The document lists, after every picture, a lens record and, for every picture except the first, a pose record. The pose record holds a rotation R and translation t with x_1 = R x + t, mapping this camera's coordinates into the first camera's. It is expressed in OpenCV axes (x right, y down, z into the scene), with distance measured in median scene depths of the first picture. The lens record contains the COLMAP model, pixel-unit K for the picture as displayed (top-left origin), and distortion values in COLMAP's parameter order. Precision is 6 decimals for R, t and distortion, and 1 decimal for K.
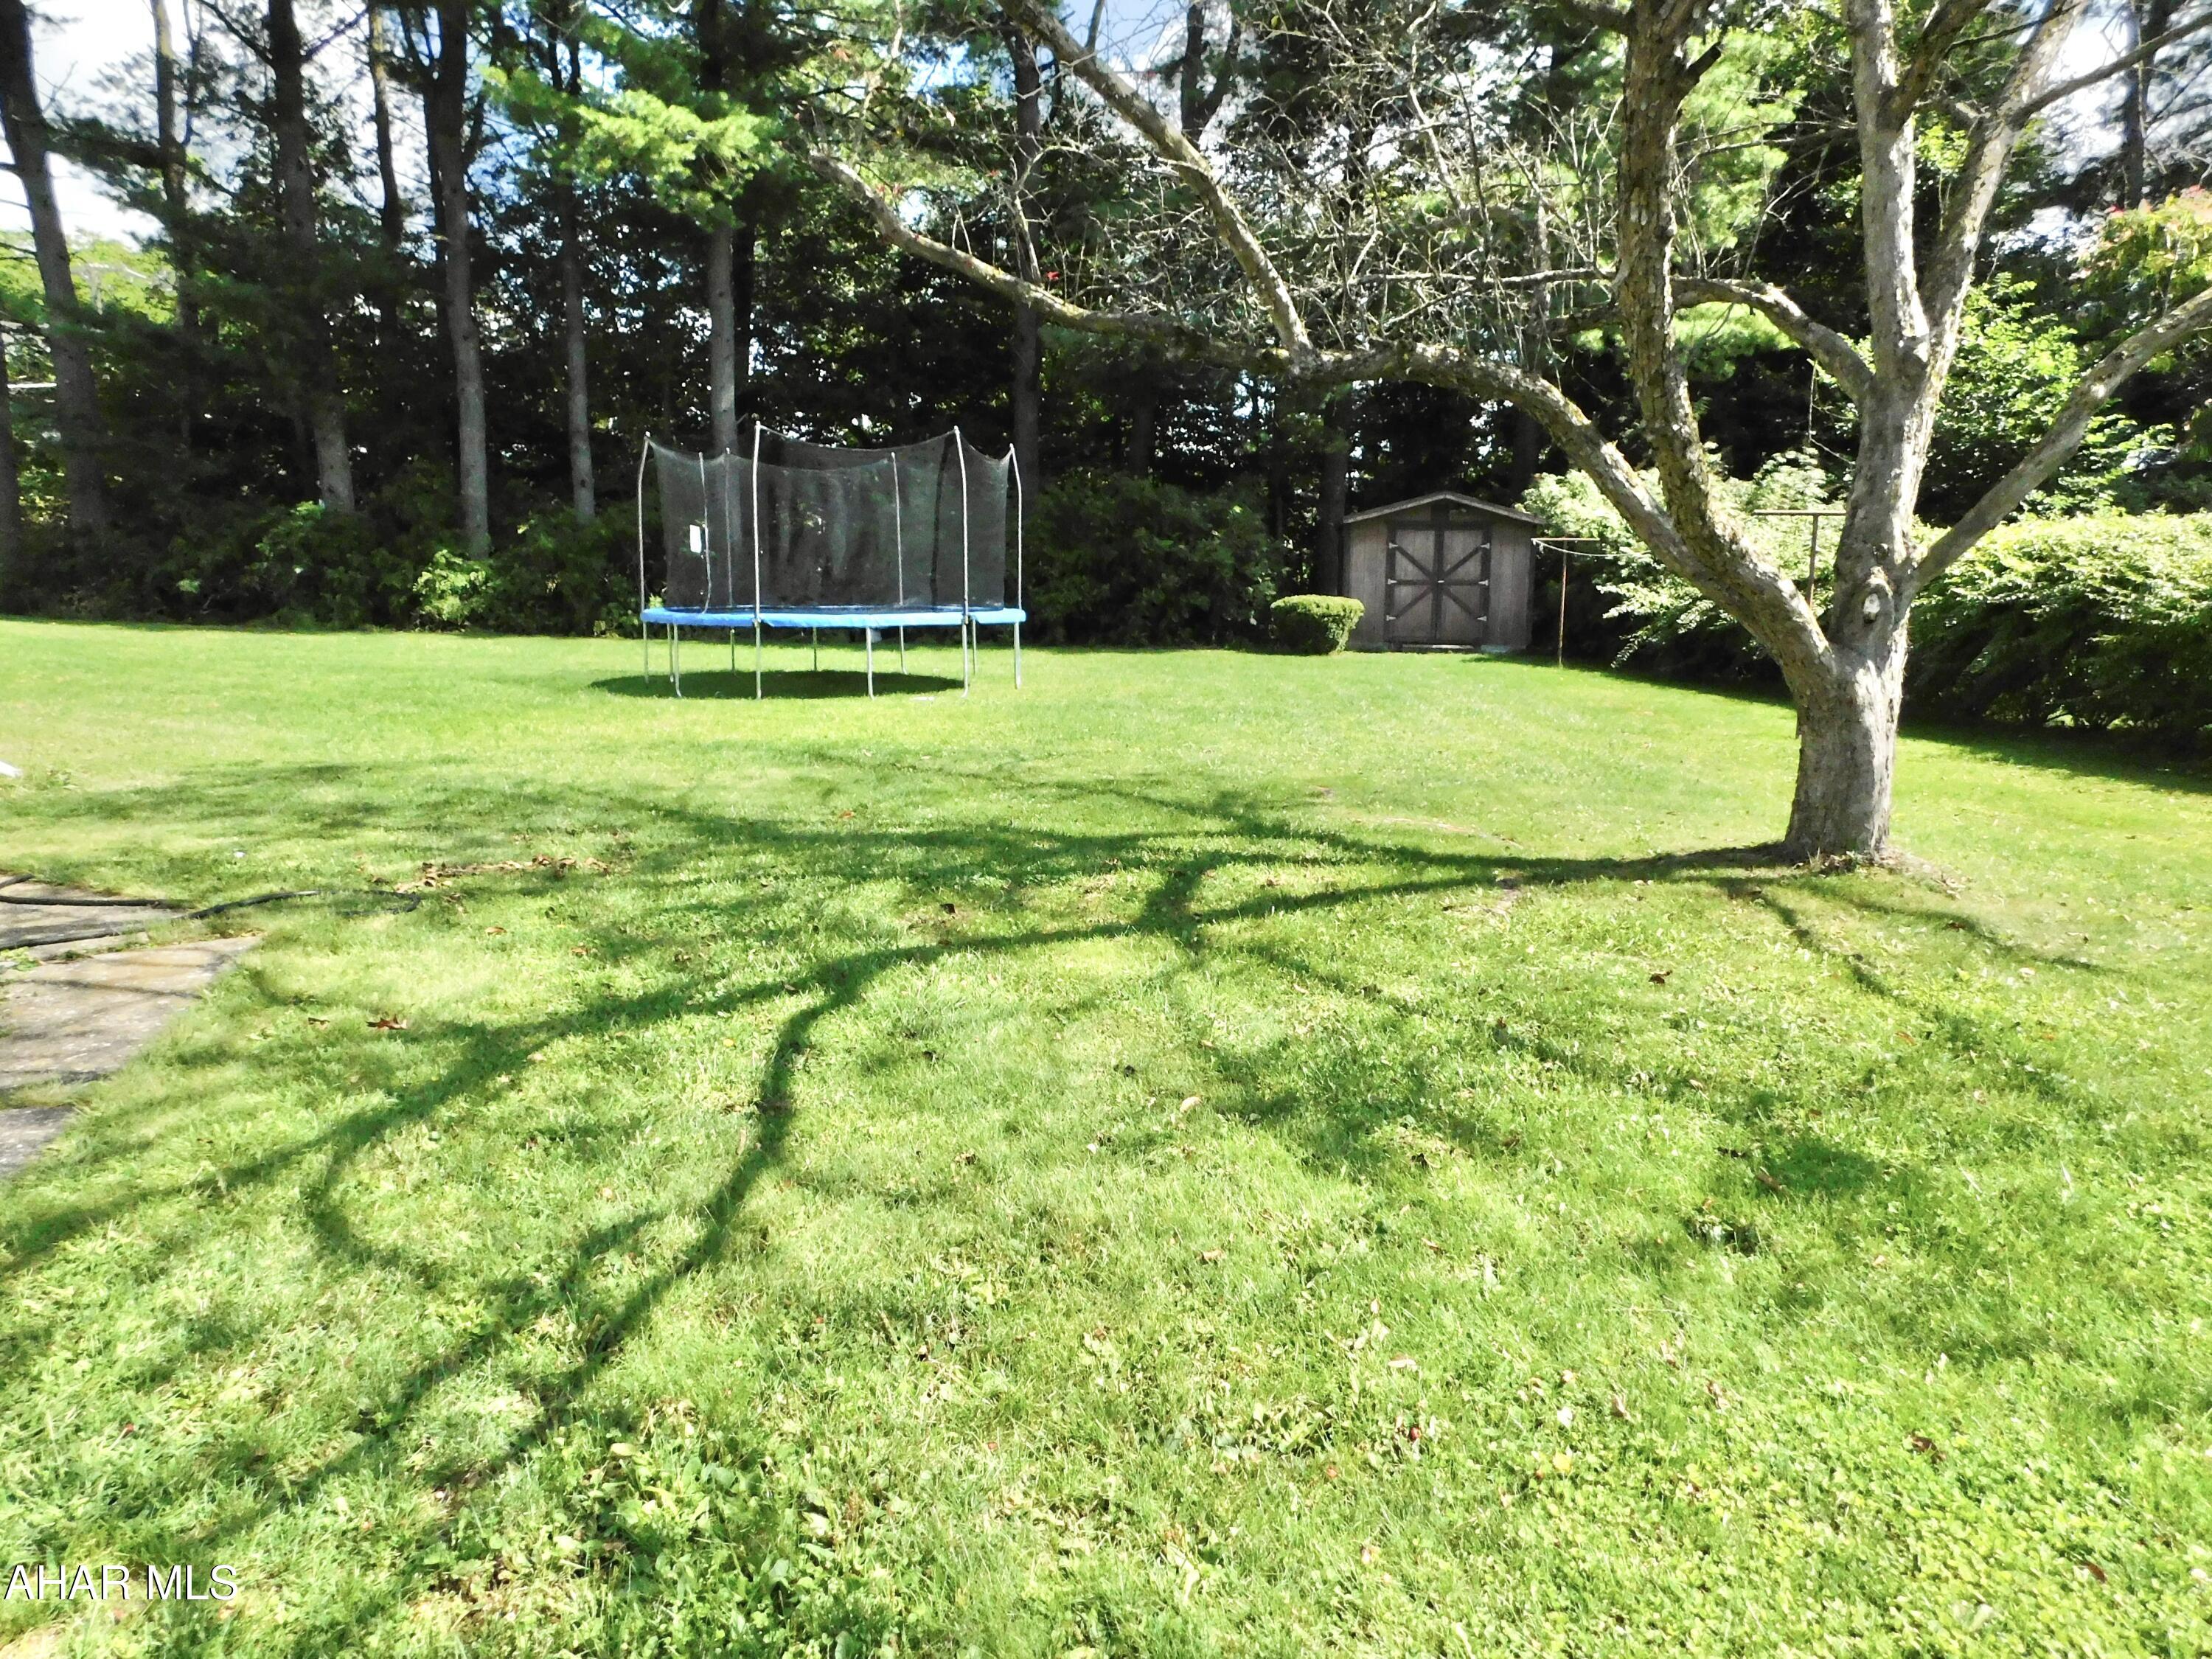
lens RADIAL K [[1473.1, 0, 1109.4], [0, 1473.1, 820.6], [0, 0, 1]] dist [-0.077732, 0.057527]
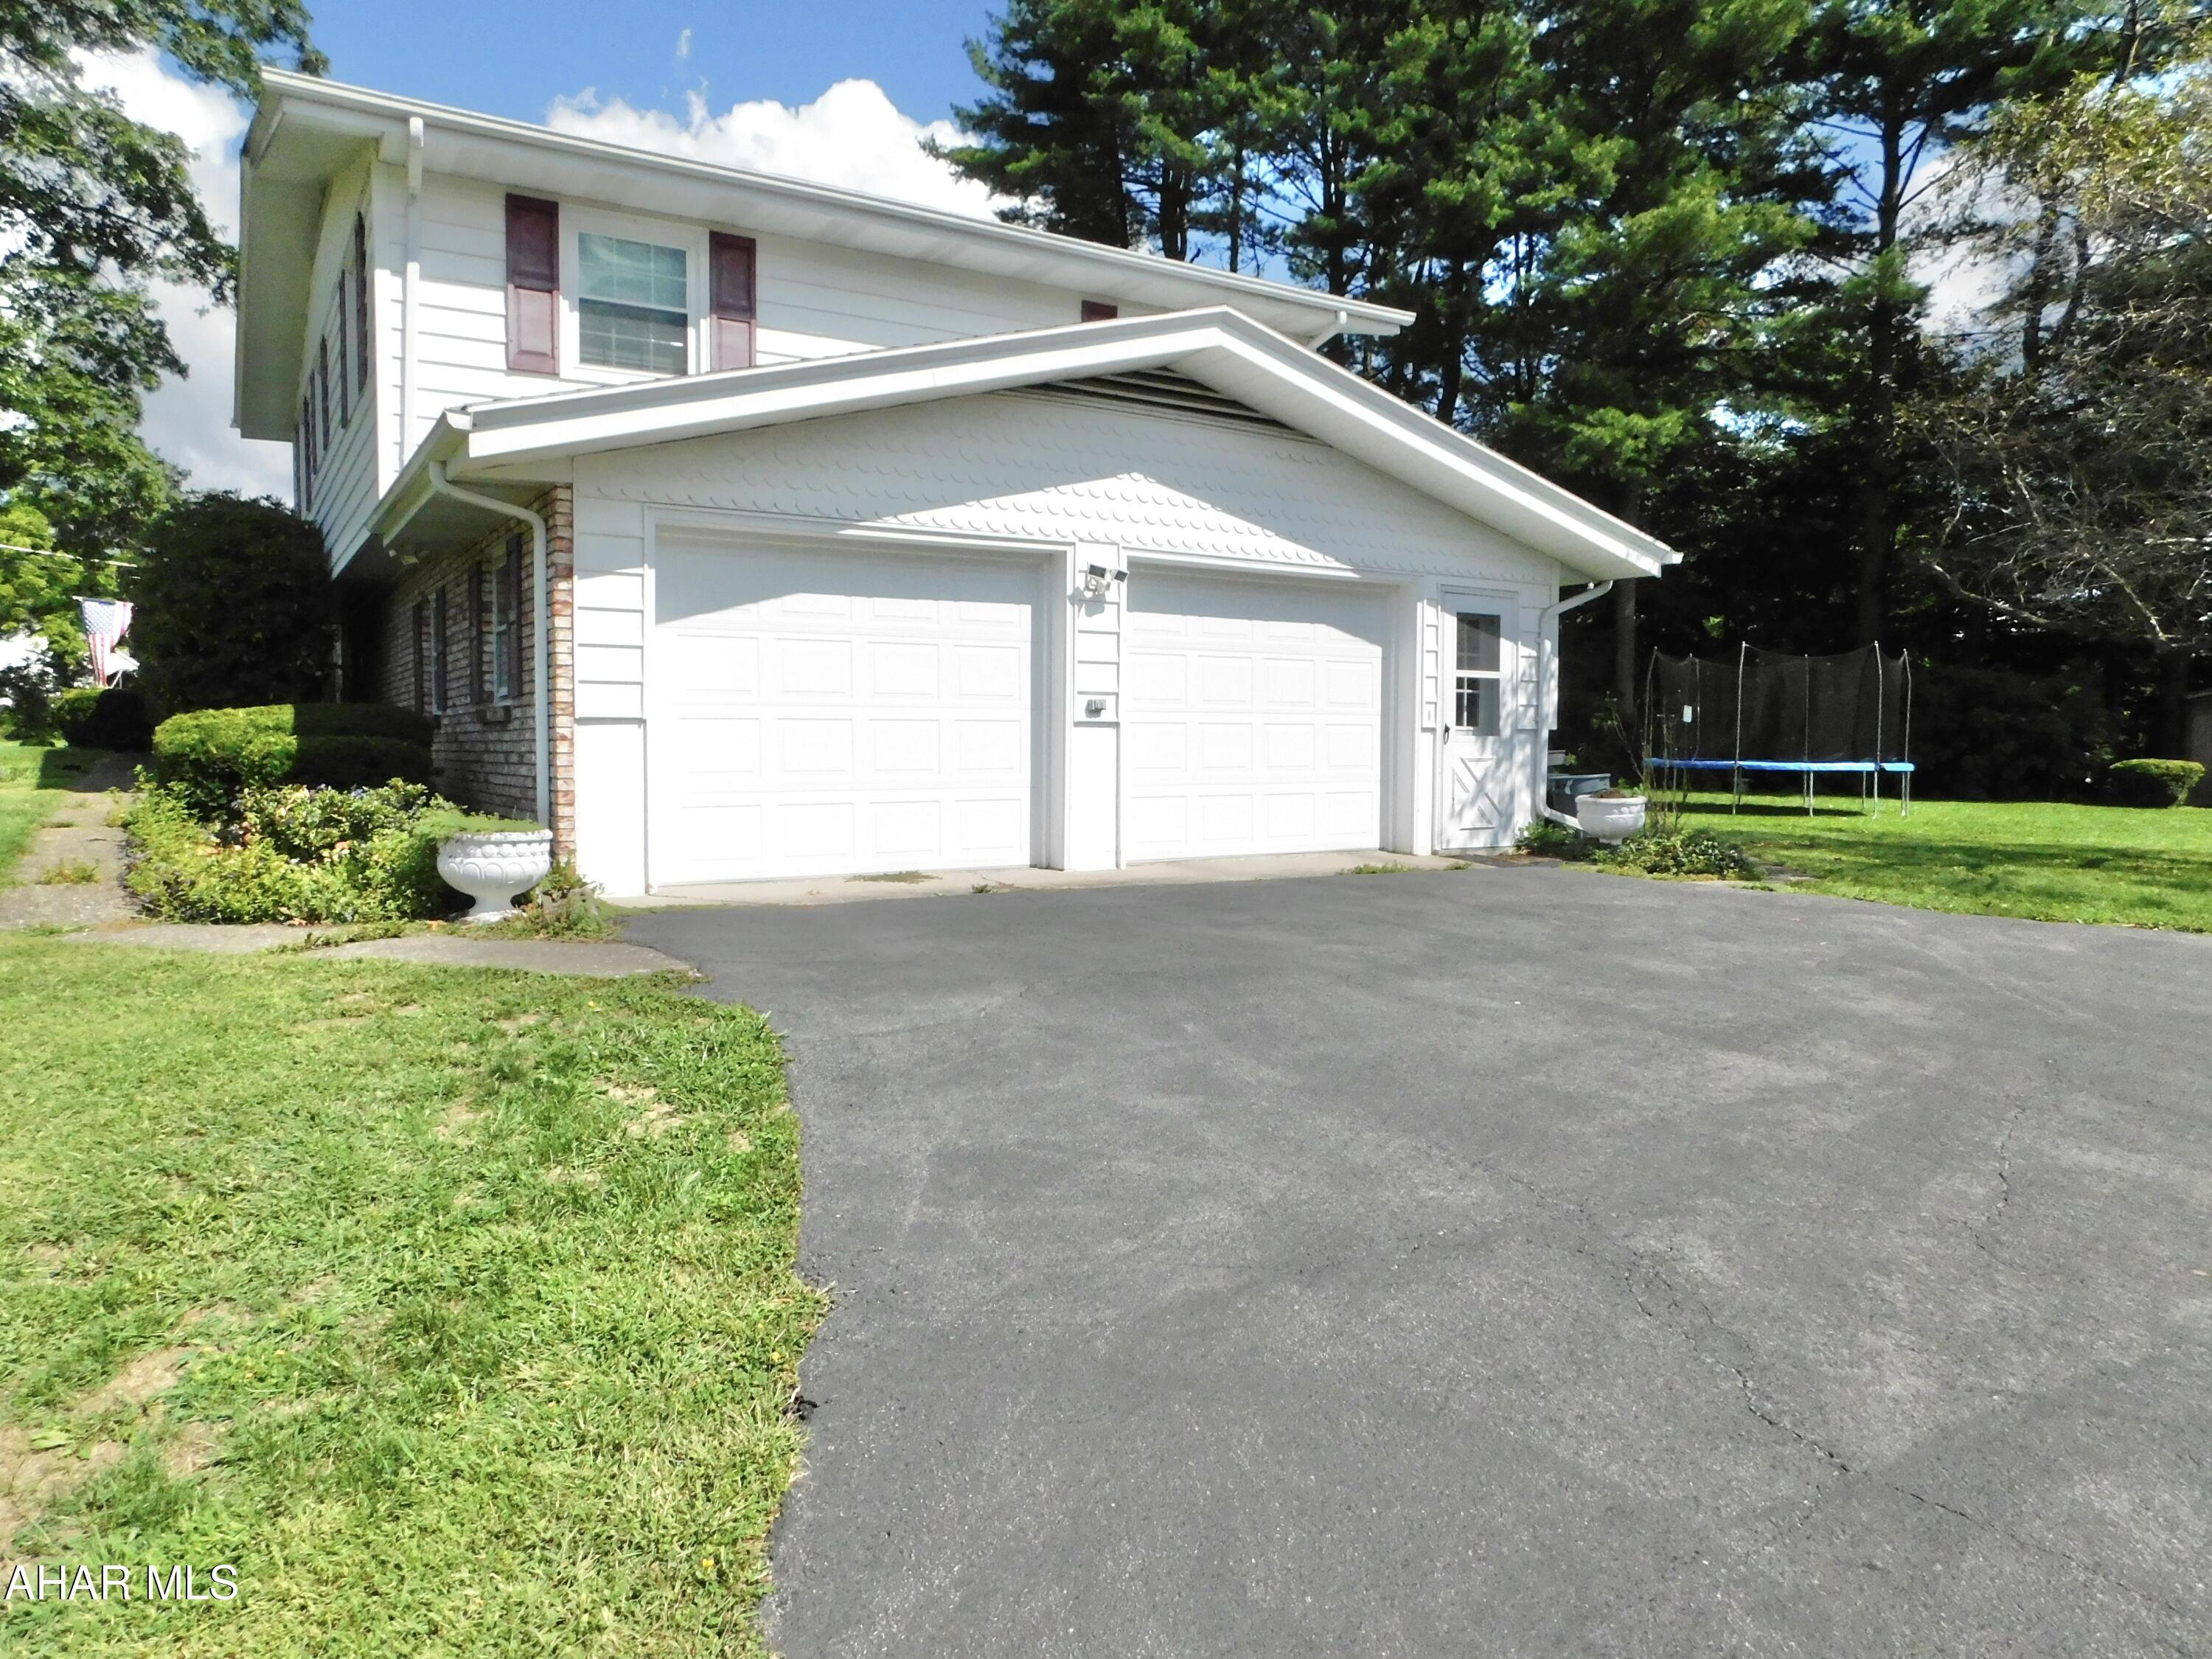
lens RADIAL K [[1473.1, 0, 1109.4], [0, 1473.1, 820.6], [0, 0, 1]] dist [-0.077732, 0.057527]
pose [[0.887493, 0.028811, -0.459920, -0.078915], [-0.079672, 0.992607, -0.091559, 0.074444], [0.453882, 0.117901, 0.883227, -0.429695]]
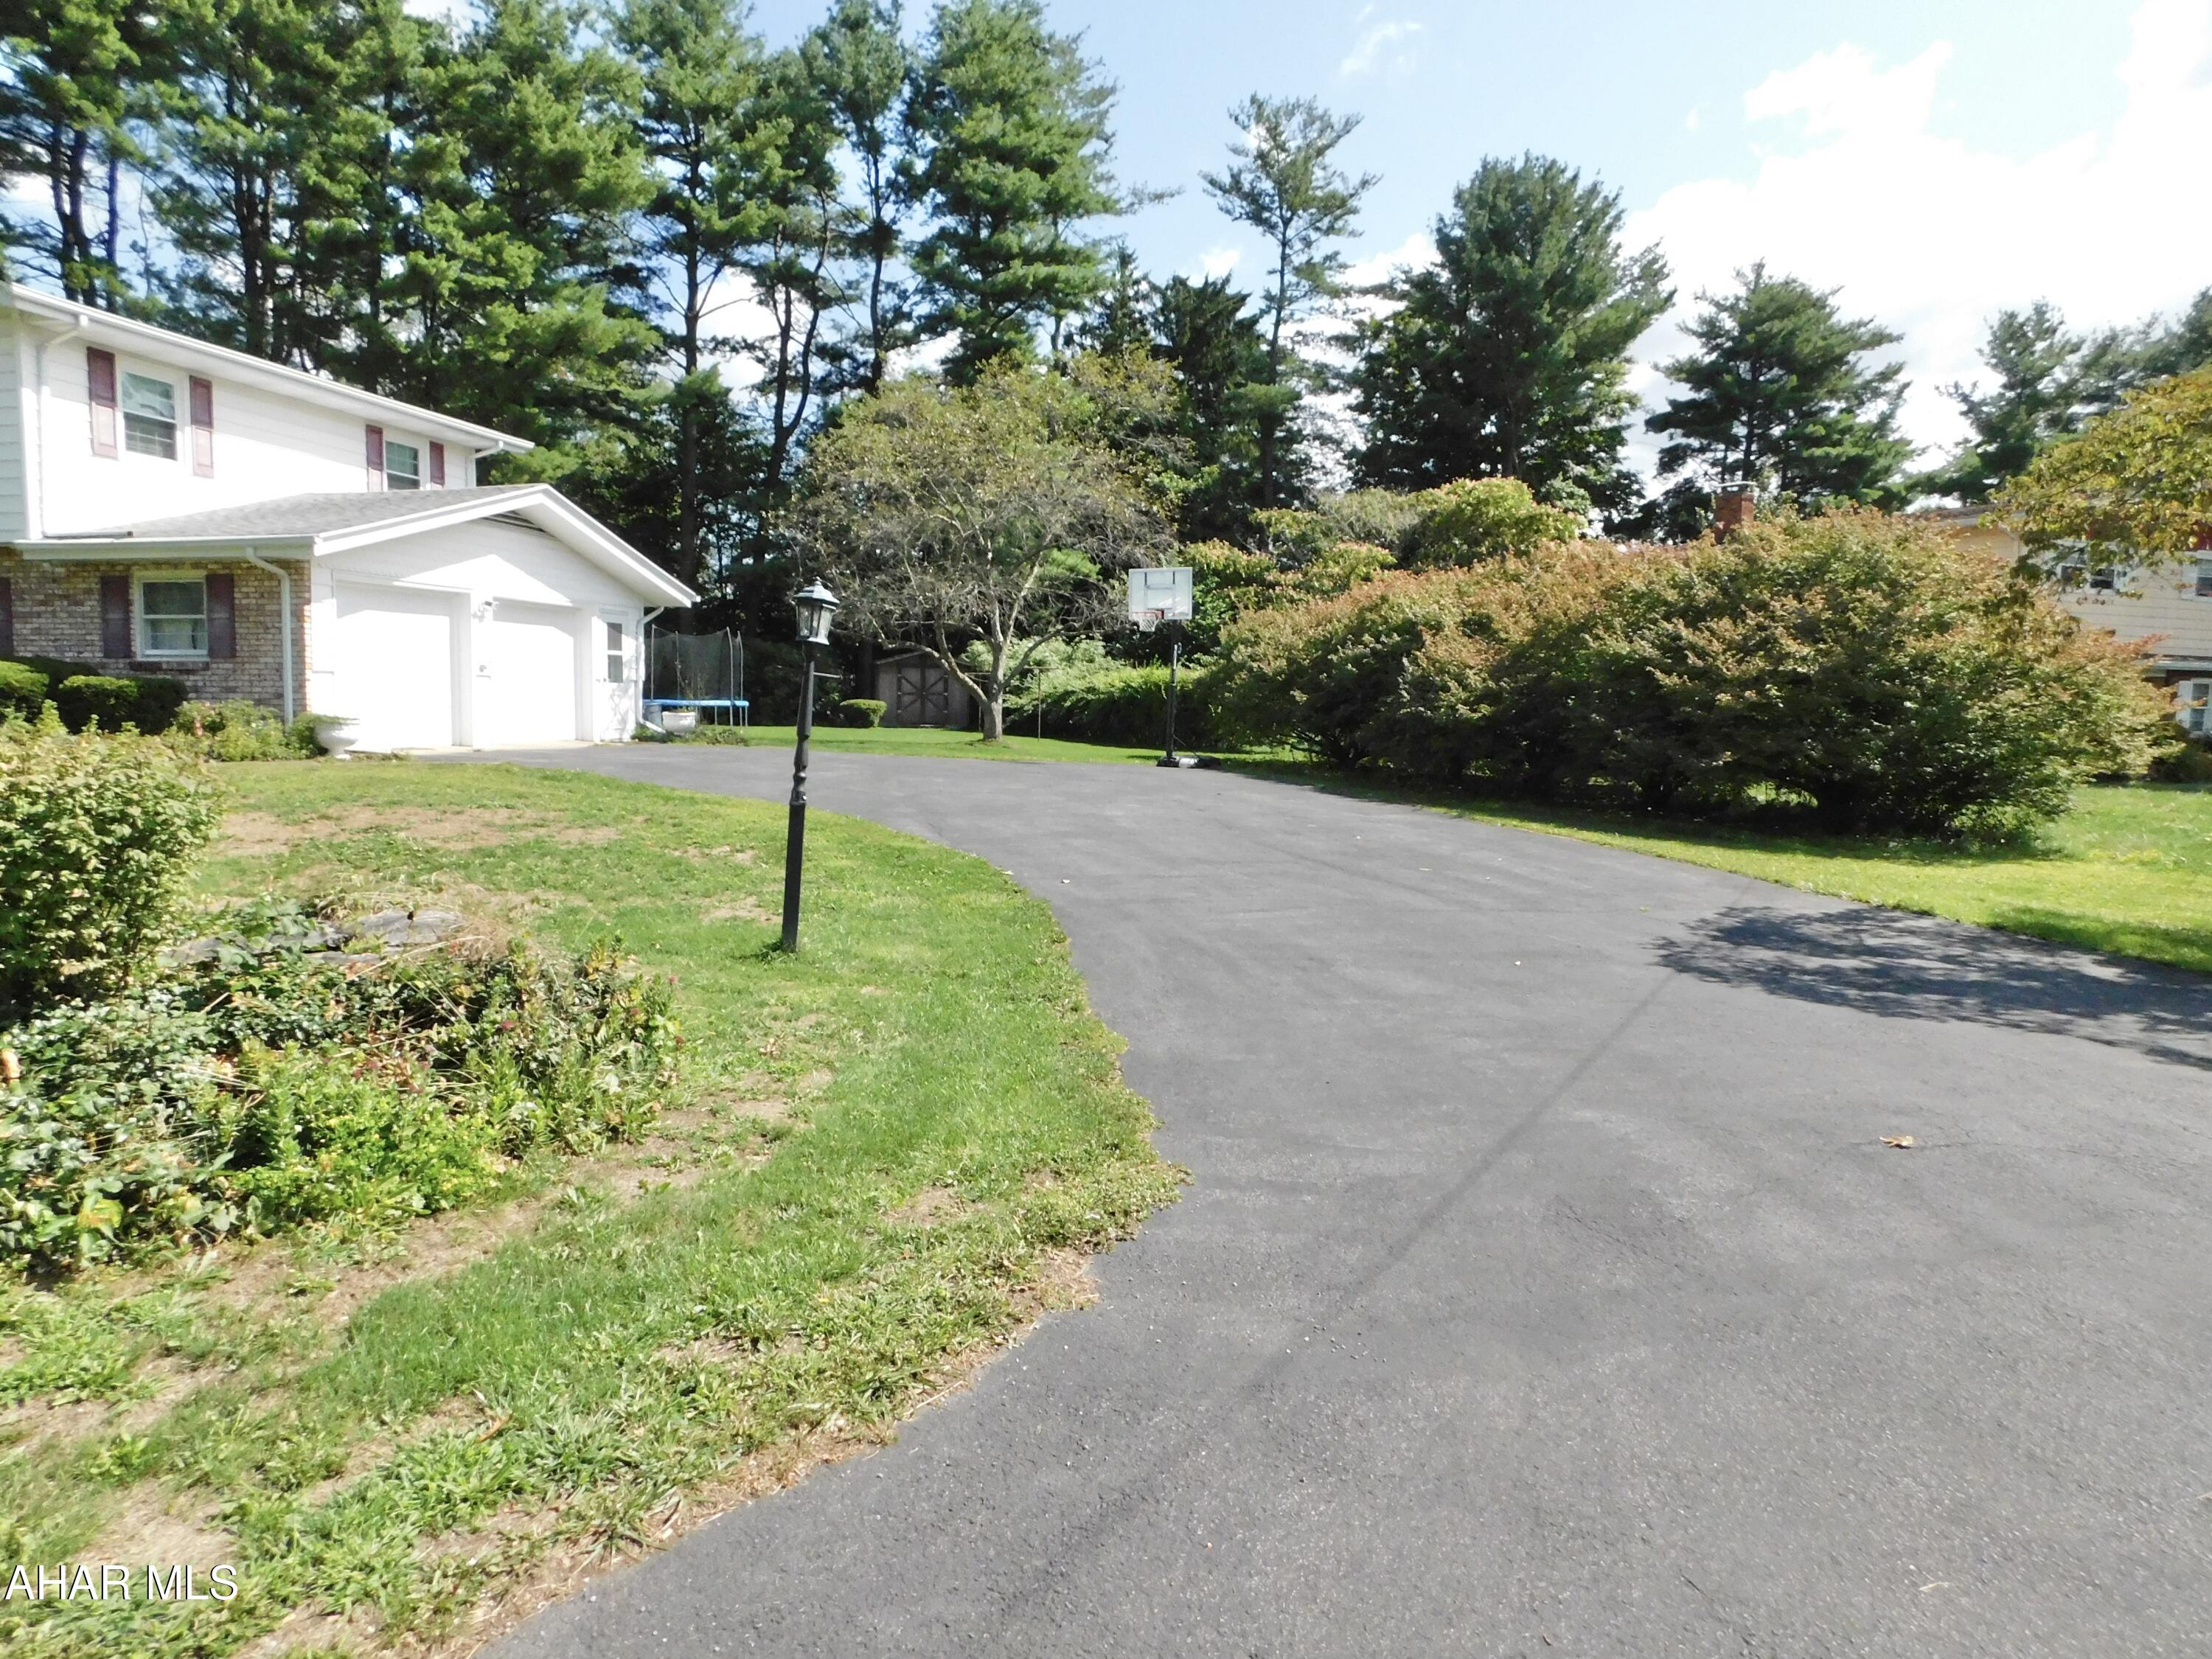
lens RADIAL K [[1473.1, 0, 1109.4], [0, 1473.1, 820.6], [0, 0, 1]] dist [-0.077732, 0.057527]
pose [[0.942194, -0.012814, 0.334823, -0.227818], [0.039530, 0.996541, -0.073098, 0.181493], [-0.332728, 0.082108, 0.939442, -1.042717]]
